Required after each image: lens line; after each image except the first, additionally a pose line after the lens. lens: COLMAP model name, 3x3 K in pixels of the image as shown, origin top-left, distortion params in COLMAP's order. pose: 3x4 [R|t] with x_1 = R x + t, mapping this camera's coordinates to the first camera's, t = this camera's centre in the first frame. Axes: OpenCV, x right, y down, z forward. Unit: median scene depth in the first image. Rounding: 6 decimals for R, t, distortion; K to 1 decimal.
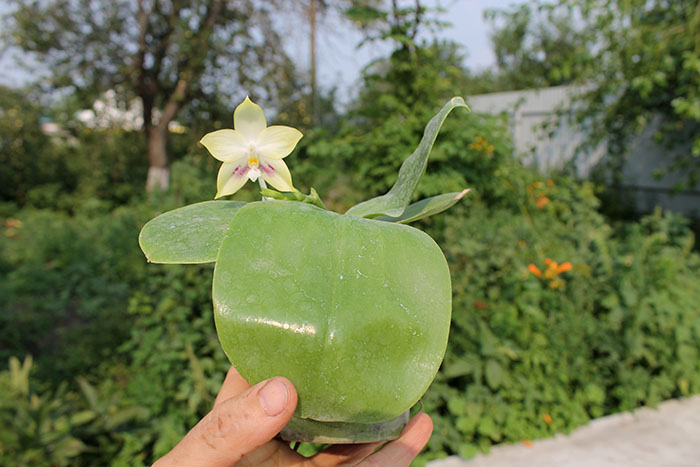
lens RADIAL K [[666.8, 0, 350.0], [0, 666.8, 233.5], [0, 0, 1]] dist [-0.056034, 0.001983]
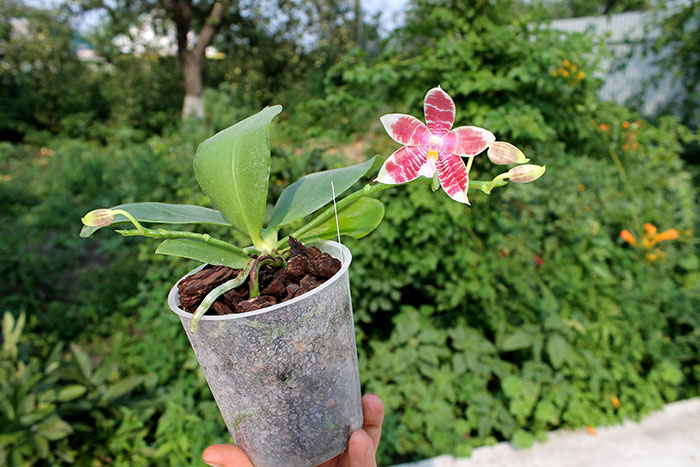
lens RADIAL K [[603.7, 0, 350.0], [0, 603.7, 233.5], [0, 0, 1]] dist [-0.082034, 0.002398]
pose [[0.997487, 0.028569, -0.064831, -0.000720], [-0.020363, 0.992089, 0.123873, -0.020874], [0.067857, -0.122241, 0.990178, 0.216467]]
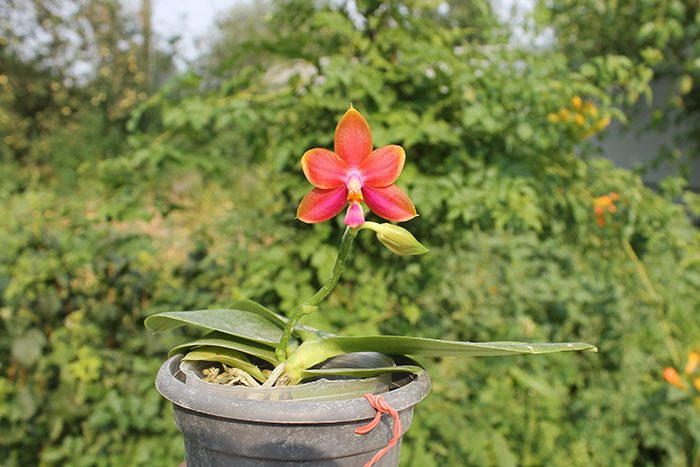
lens RADIAL K [[666.8, 0, 350.0], [0, 666.8, 233.5], [0, 0, 1]] dist [-0.056034, 0.001983]
pose [[0.967277, -0.015022, 0.253276, -0.050140], [0.006206, 0.999348, 0.035572, -0.050361], [-0.253645, -0.032837, 0.966740, 0.444876]]
